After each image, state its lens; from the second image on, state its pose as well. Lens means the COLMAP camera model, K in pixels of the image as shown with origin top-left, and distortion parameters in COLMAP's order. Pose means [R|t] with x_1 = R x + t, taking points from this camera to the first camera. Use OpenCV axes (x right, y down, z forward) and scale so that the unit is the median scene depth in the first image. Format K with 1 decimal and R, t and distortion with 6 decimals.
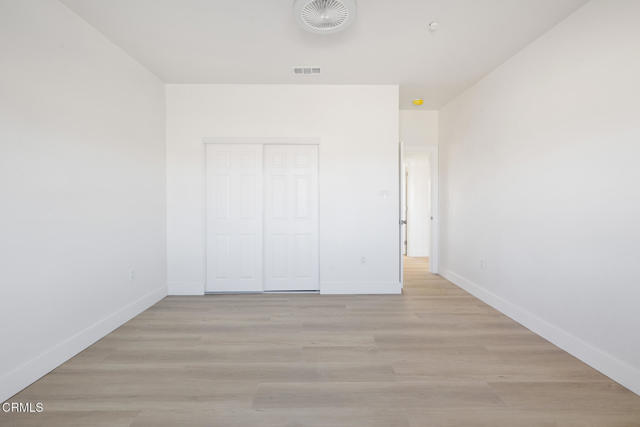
lens RADIAL K [[270.8, 0, 316.9], [0, 270.8, 212.4], [0, 0, 1]] dist [-0.001399, -0.000073]
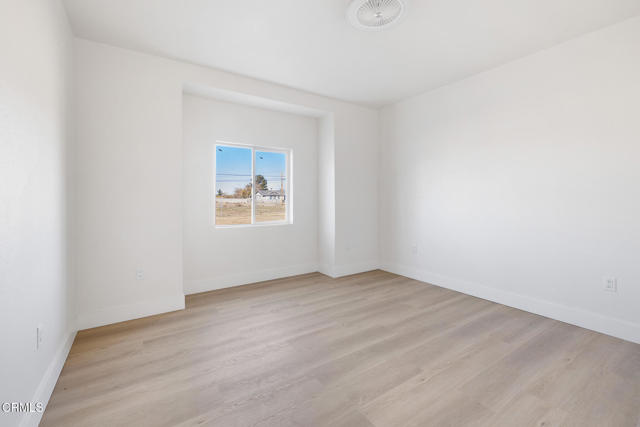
lens RADIAL K [[270.8, 0, 316.9], [0, 270.8, 212.4], [0, 0, 1]] dist [-0.001399, -0.000073]
pose [[-0.850993, 0.035057, -0.524005, 0.668295], [-0.006745, 0.996958, 0.077654, -0.068348], [0.525133, 0.069617, -0.848168, 1.526245]]
